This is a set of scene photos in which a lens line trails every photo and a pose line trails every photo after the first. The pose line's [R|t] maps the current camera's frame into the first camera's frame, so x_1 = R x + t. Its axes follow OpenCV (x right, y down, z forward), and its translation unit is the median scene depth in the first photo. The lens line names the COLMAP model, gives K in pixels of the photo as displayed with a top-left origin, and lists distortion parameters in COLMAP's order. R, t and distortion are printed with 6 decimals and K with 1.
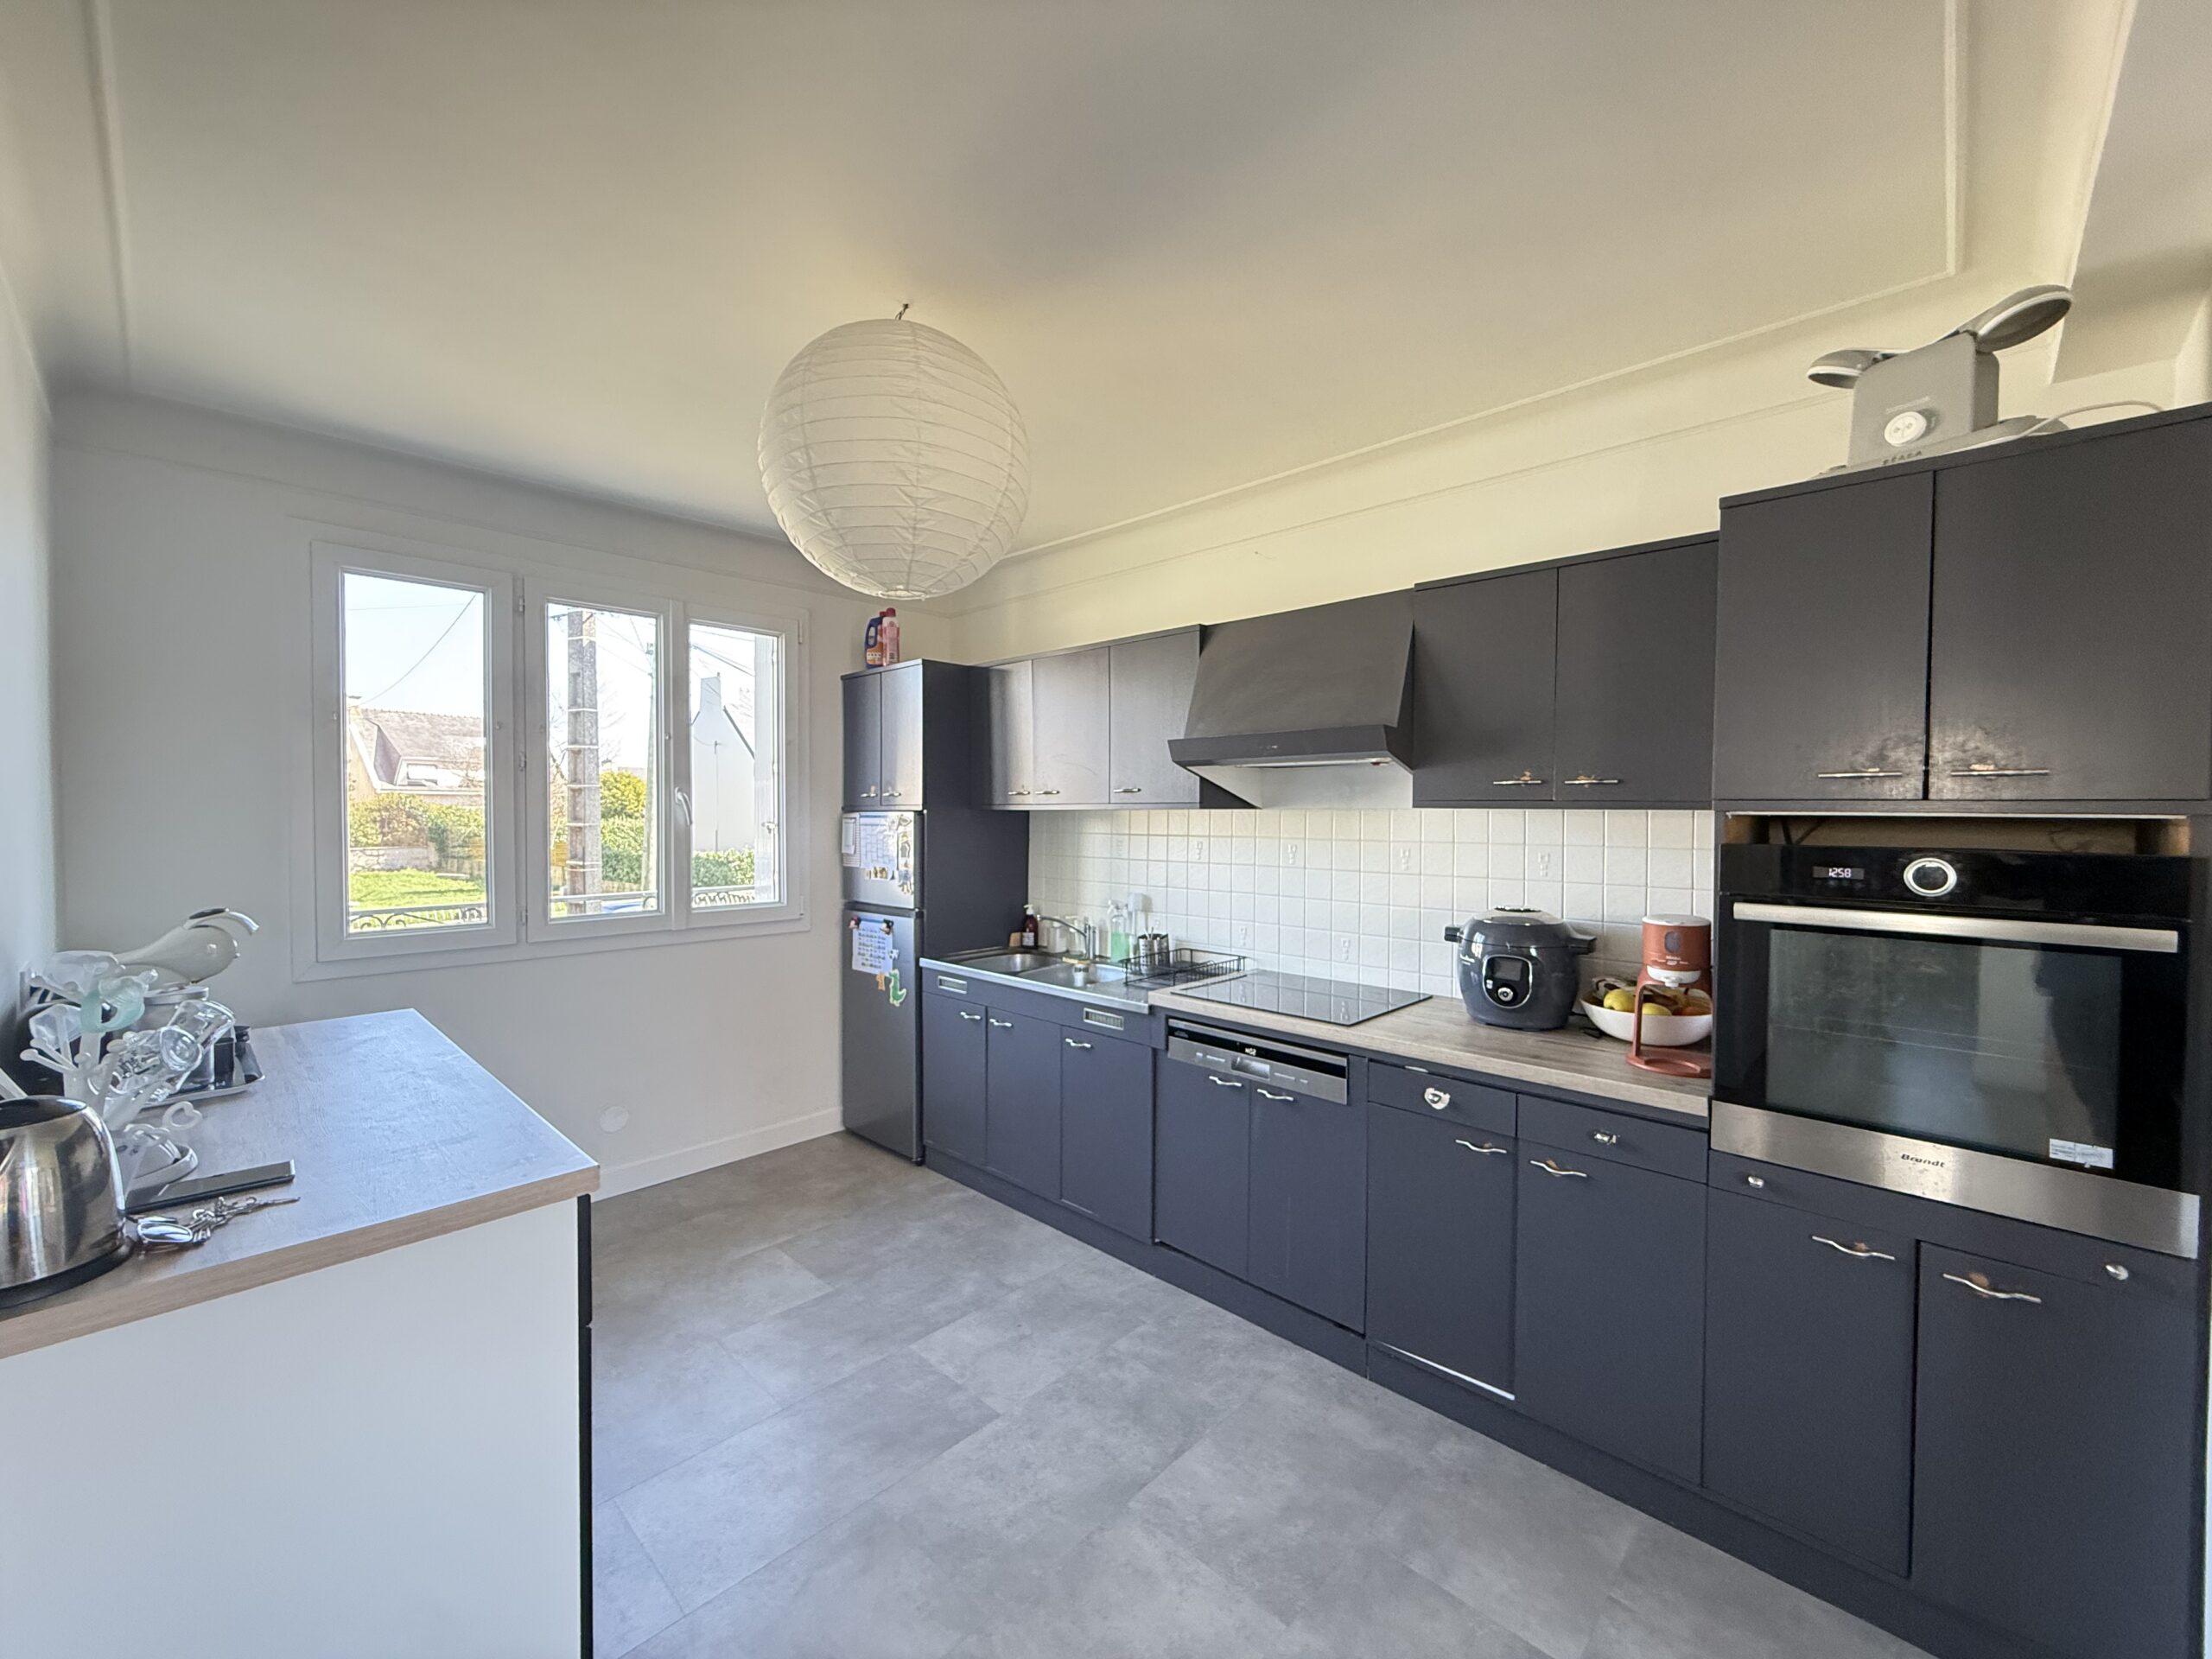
lens RADIAL K [[880.4, 0, 1101.6], [0, 880.4, 829.0], [0, 0, 1]] dist [0.001461, -0.000534]
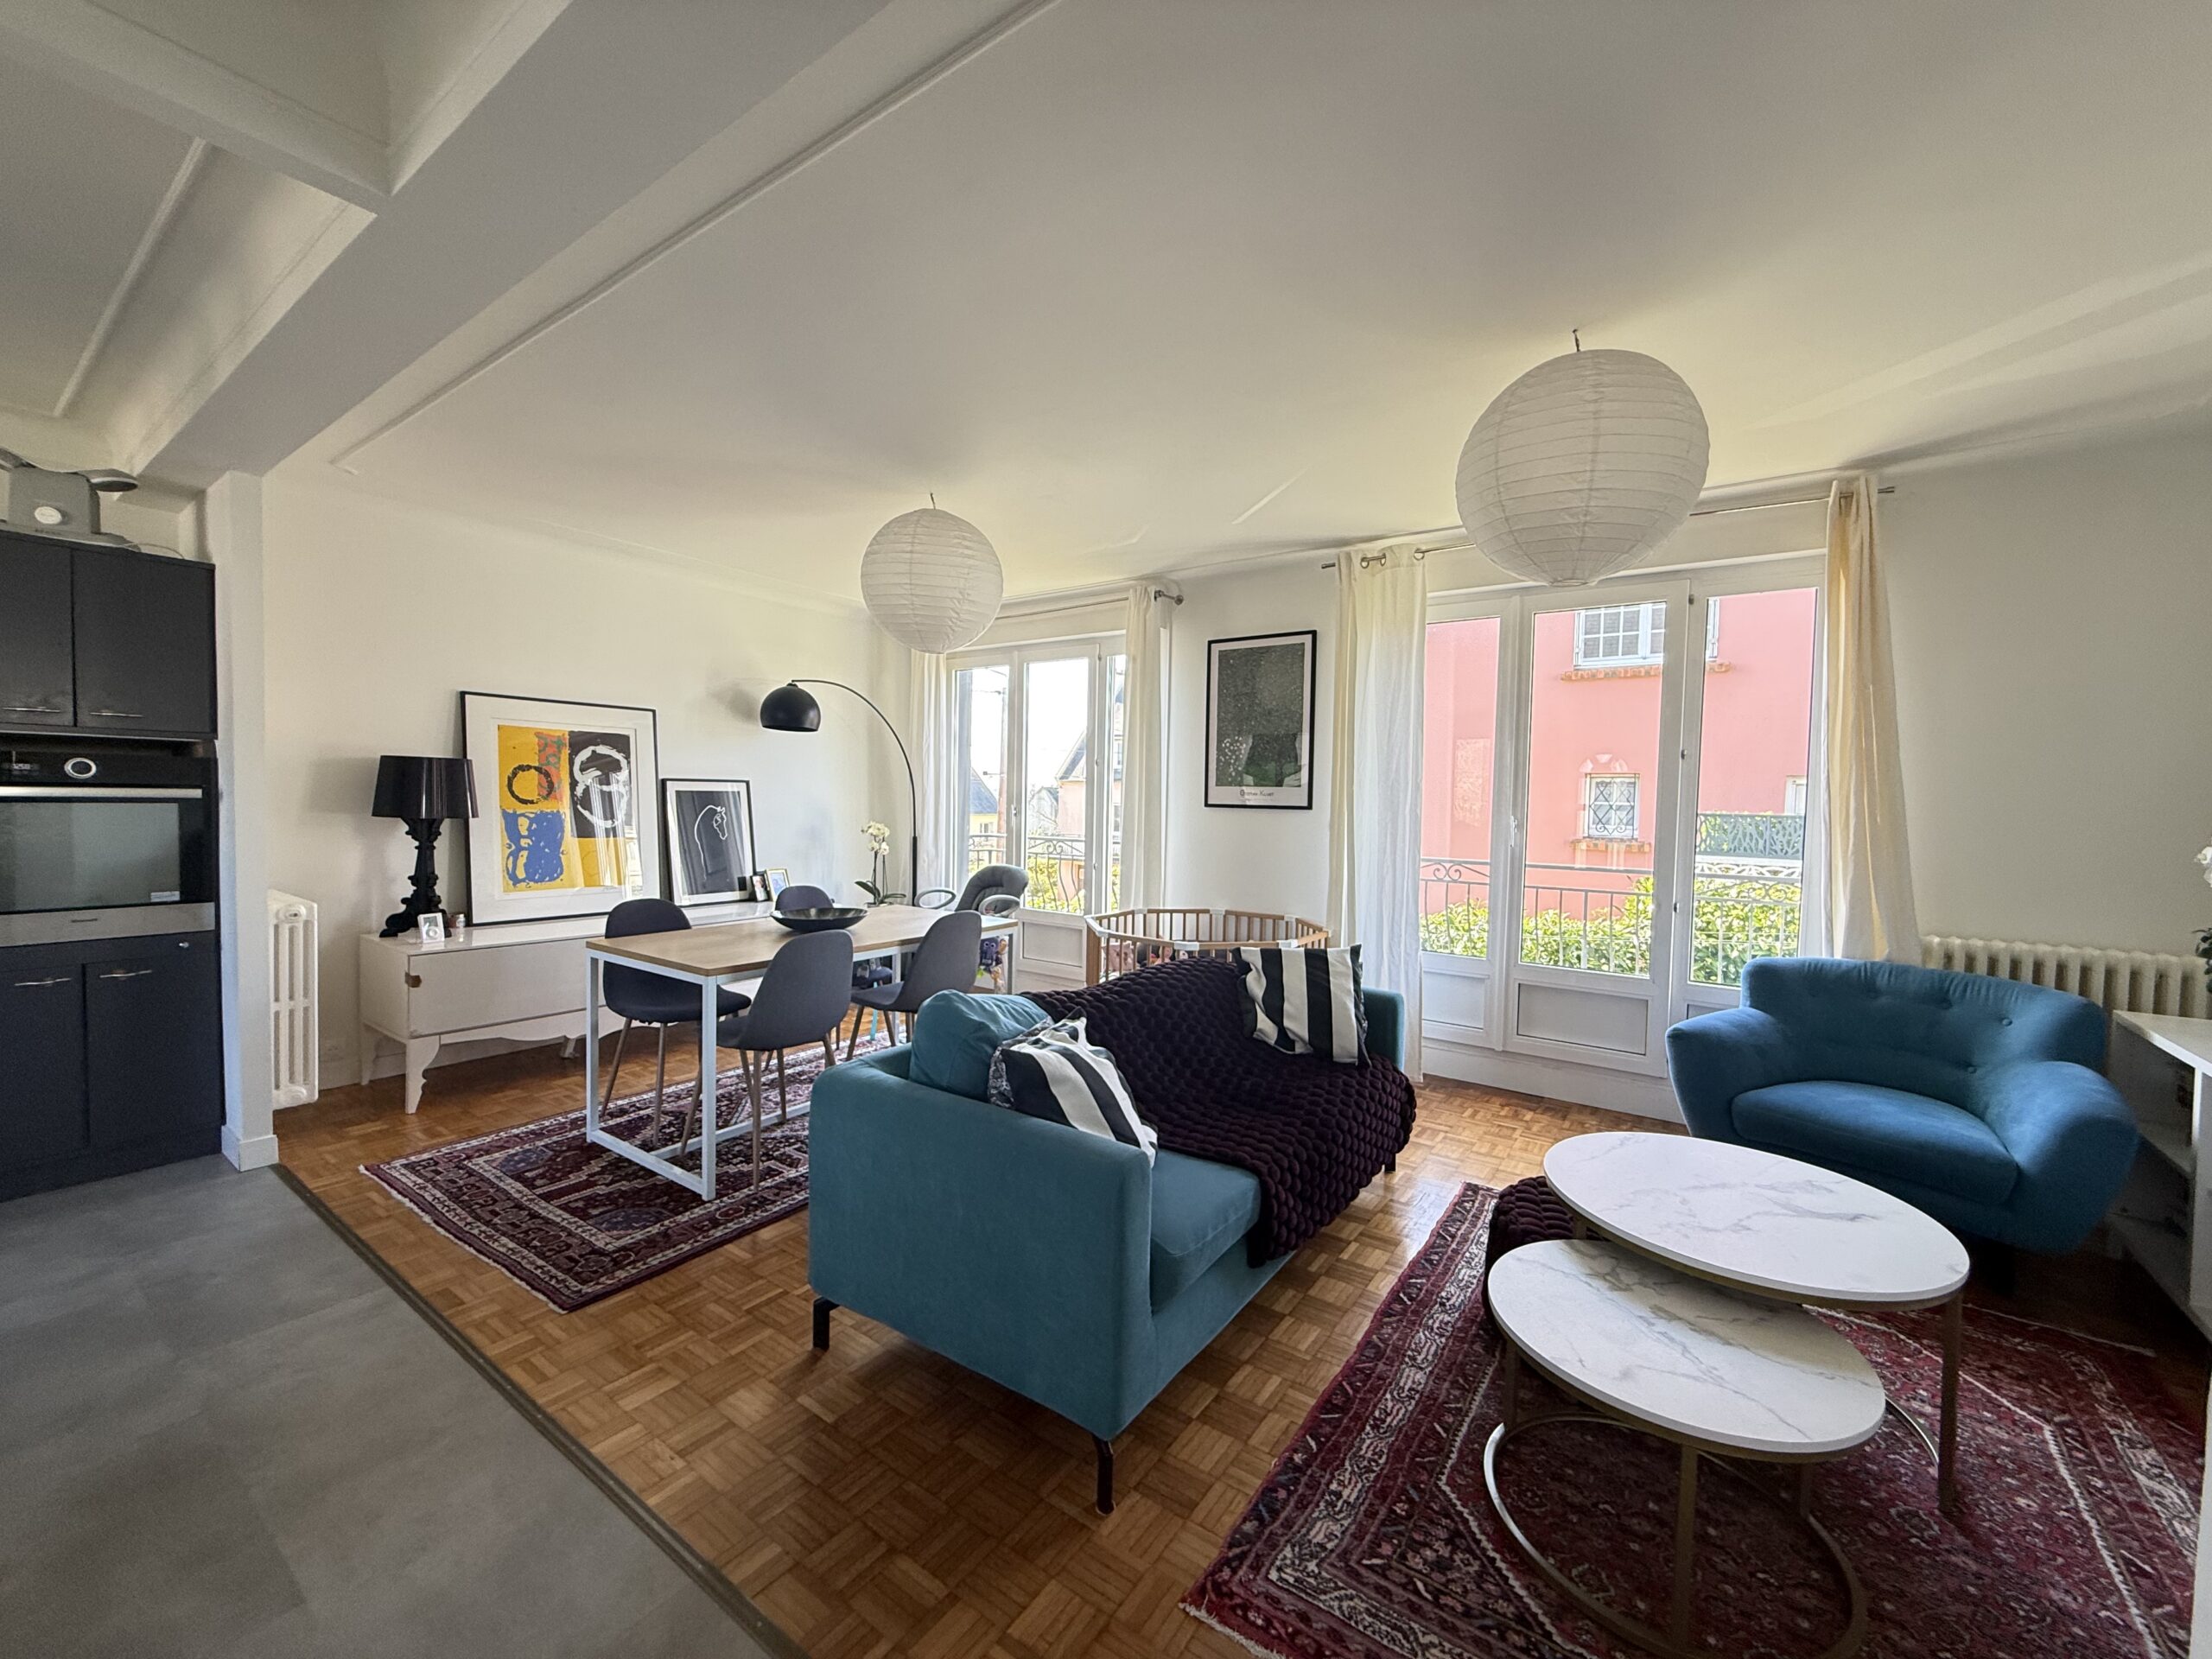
lens RADIAL K [[880.4, 0, 1104.0], [0, 880.4, 829.5], [0, 0, 1]] dist [0.001461, -0.000534]
pose [[-0.152066, -0.040948, 0.987522, -1.224596], [0.006174, 0.999083, 0.042378, 0.116968], [-0.988351, 0.012541, -0.151674, -0.847091]]
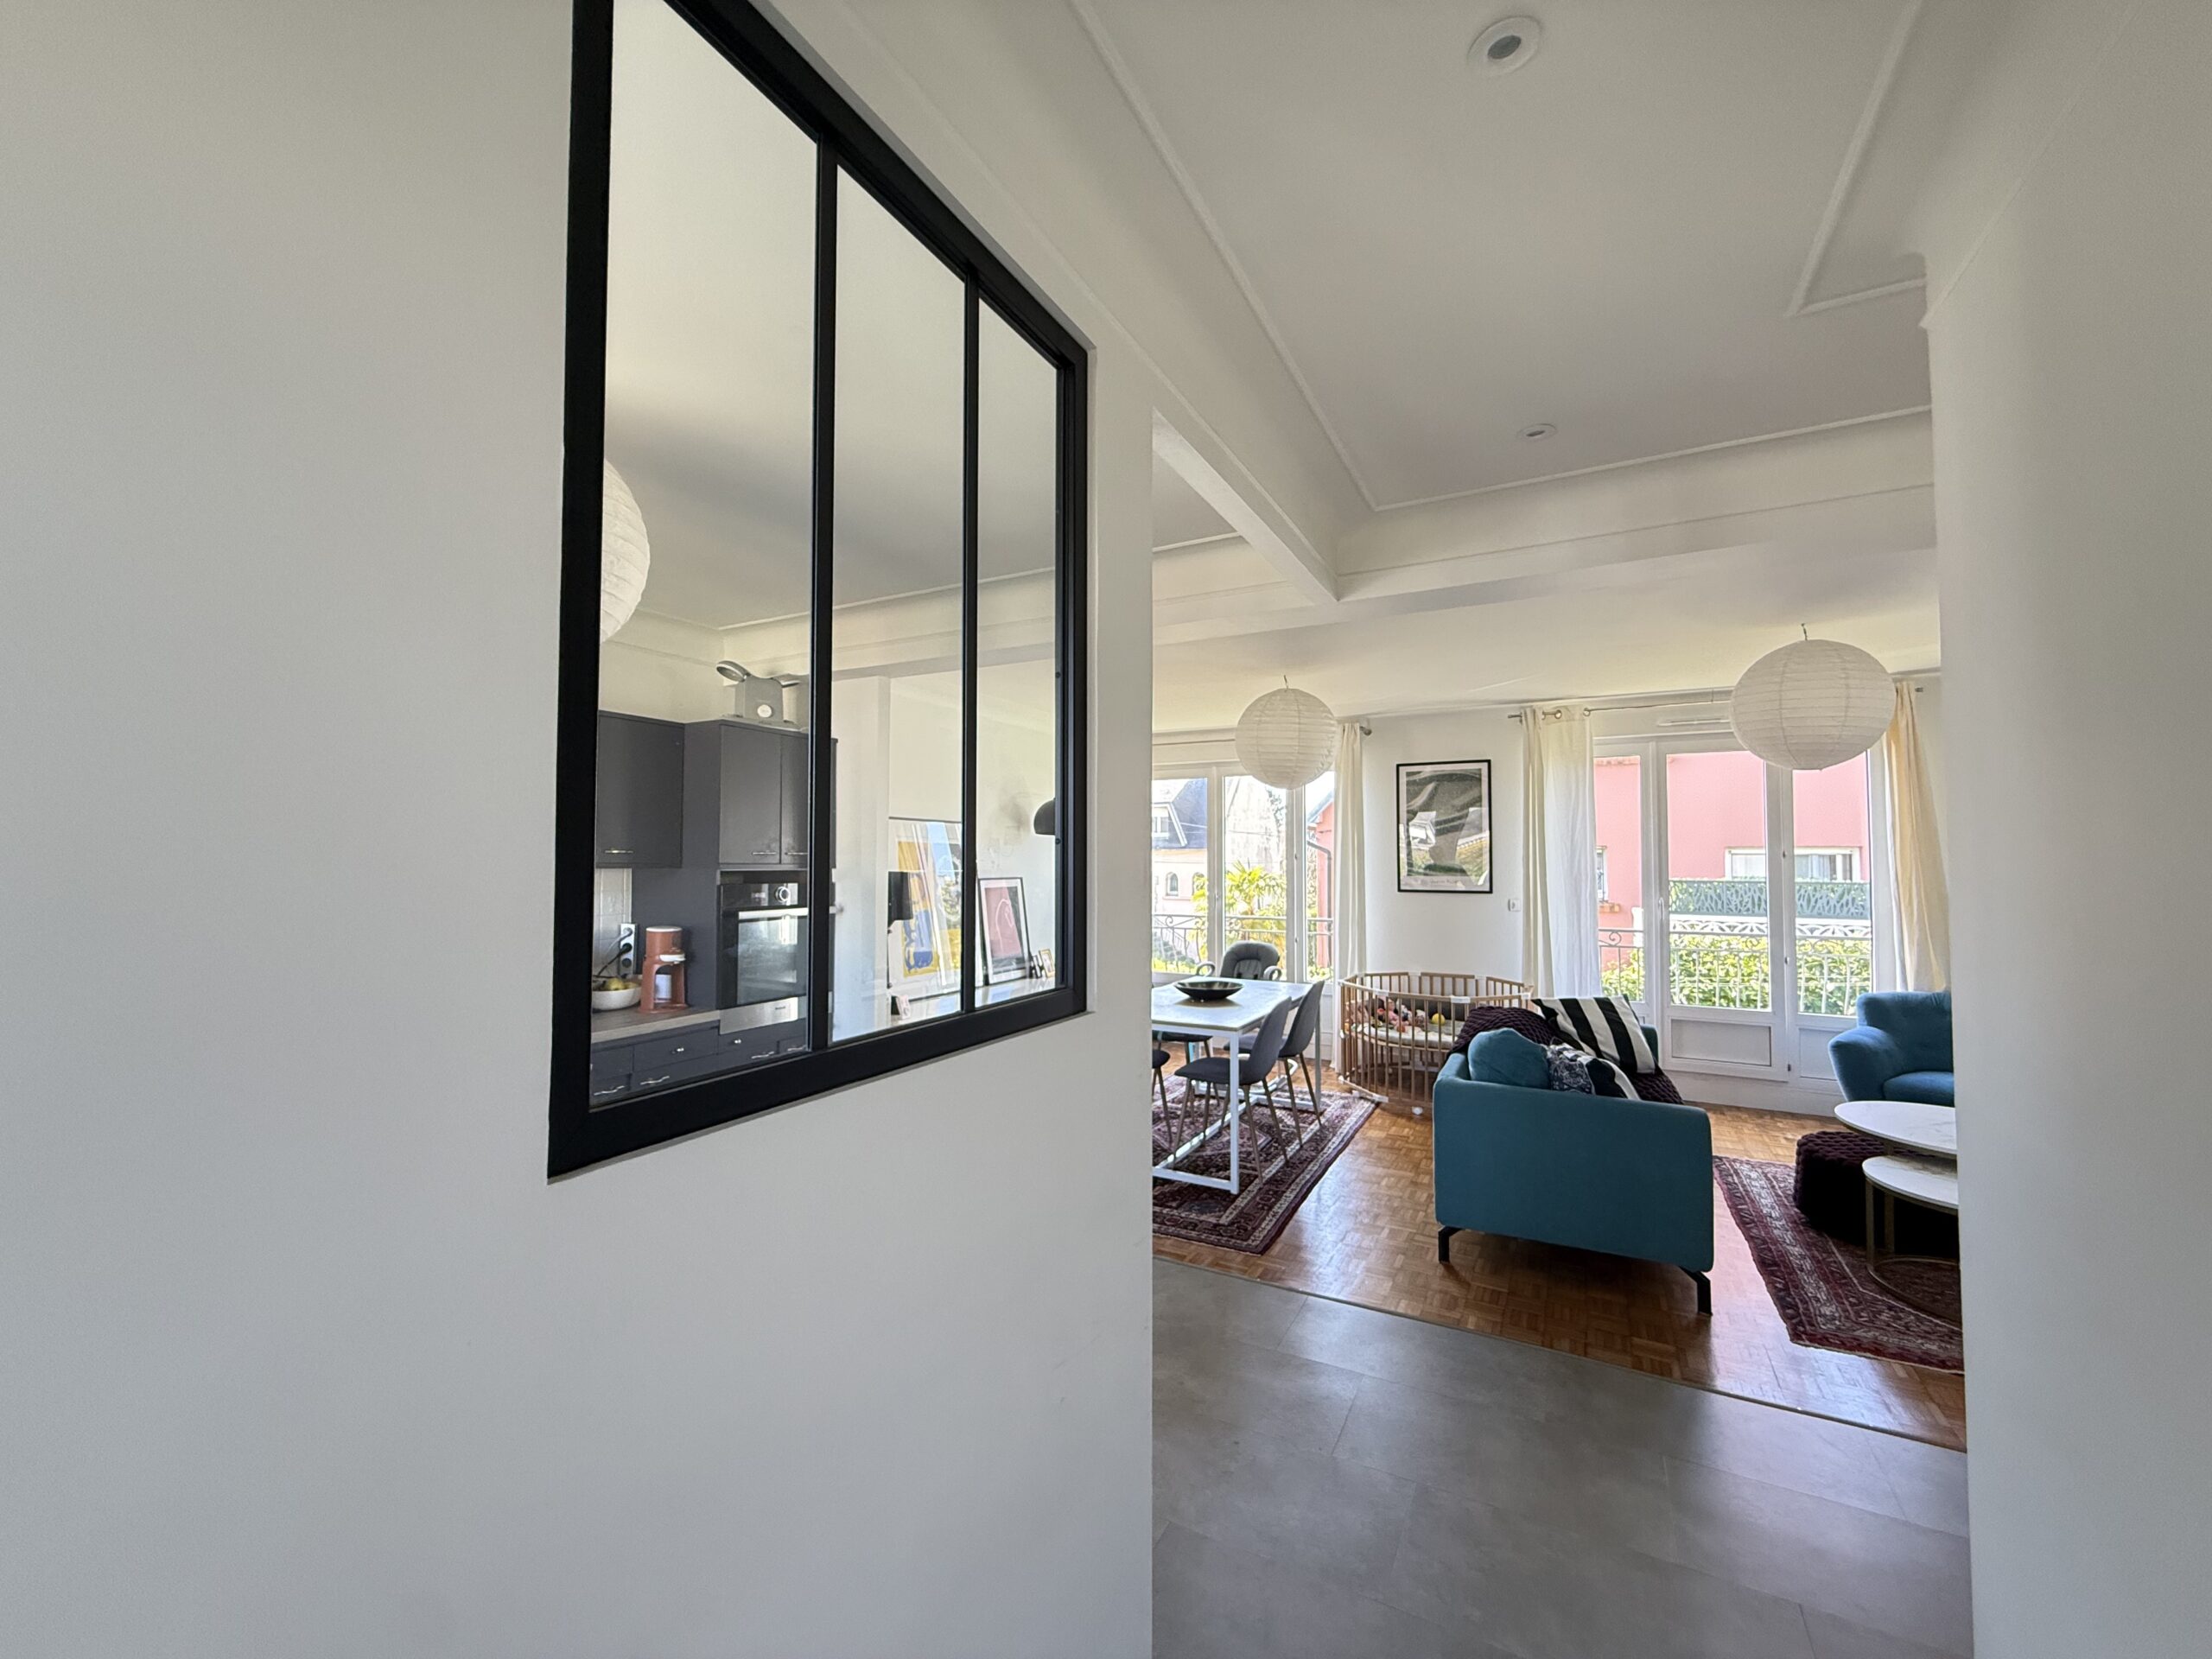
lens RADIAL K [[880.4, 0, 1106.1], [0, 880.4, 829.7], [0, 0, 1]] dist [0.001461, -0.000534]
pose [[-0.270187, 0.032839, 0.962248, -1.732435], [0.022611, 0.999359, -0.027757, -0.040335], [-0.962542, 0.014258, -0.270757, 0.781887]]
